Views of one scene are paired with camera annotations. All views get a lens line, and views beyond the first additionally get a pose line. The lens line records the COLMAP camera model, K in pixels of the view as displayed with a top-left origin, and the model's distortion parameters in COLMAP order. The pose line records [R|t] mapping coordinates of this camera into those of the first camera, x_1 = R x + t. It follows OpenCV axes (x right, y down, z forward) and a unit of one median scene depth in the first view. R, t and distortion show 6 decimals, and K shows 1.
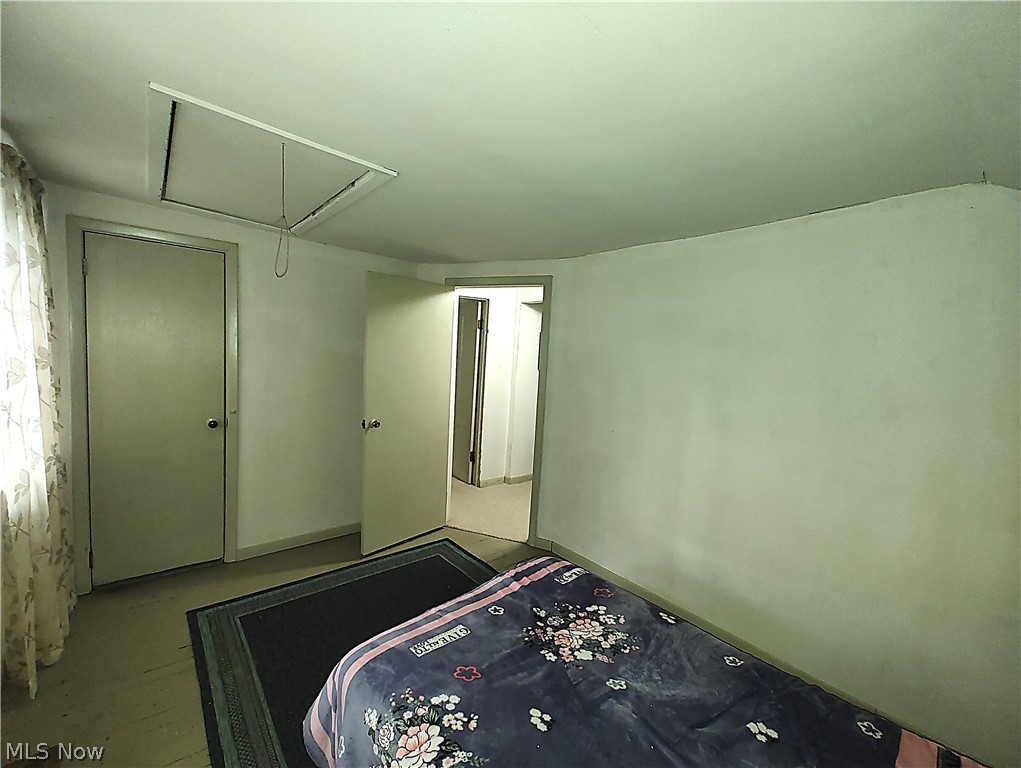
lens RADIAL K [[416.5, 0, 509.5], [0, 416.5, 380.5], [0, 0, 1]] dist [-0.001537, -0.000069]
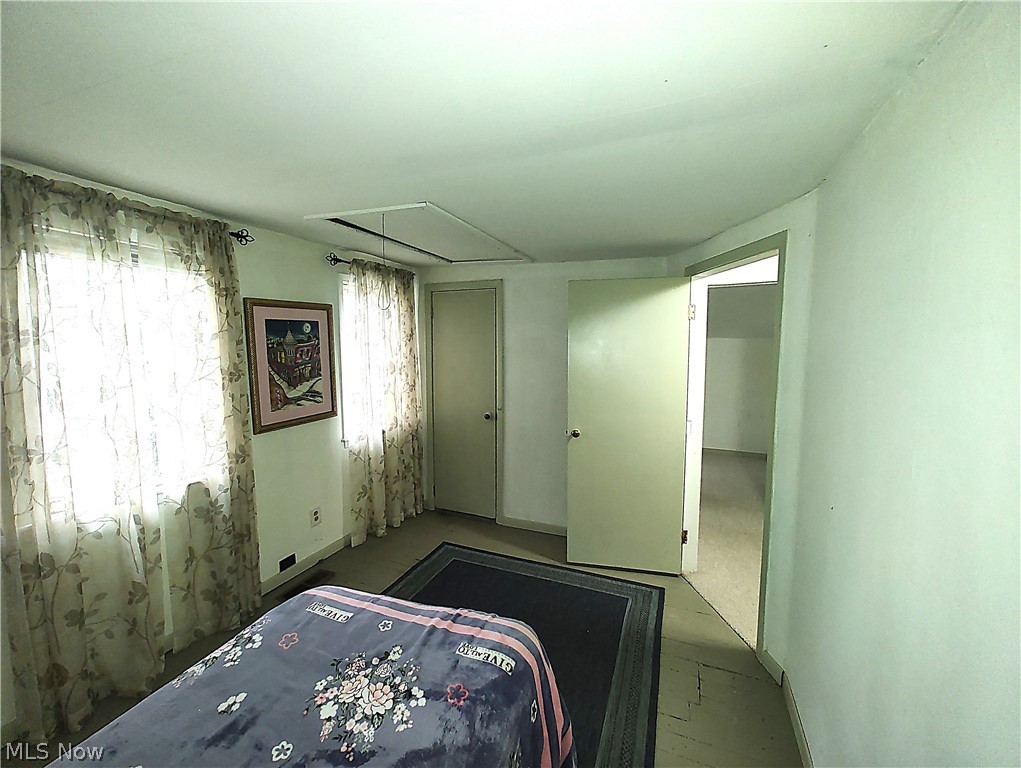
lens RADIAL K [[416.5, 0, 509.5], [0, 416.5, 380.5], [0, 0, 1]] dist [-0.001537, -0.000069]
pose [[0.475178, 0.024222, -0.879556, 0.509525], [-0.045321, 0.998968, 0.003026, -0.018448], [0.878722, 0.038425, 0.475786, 0.415418]]
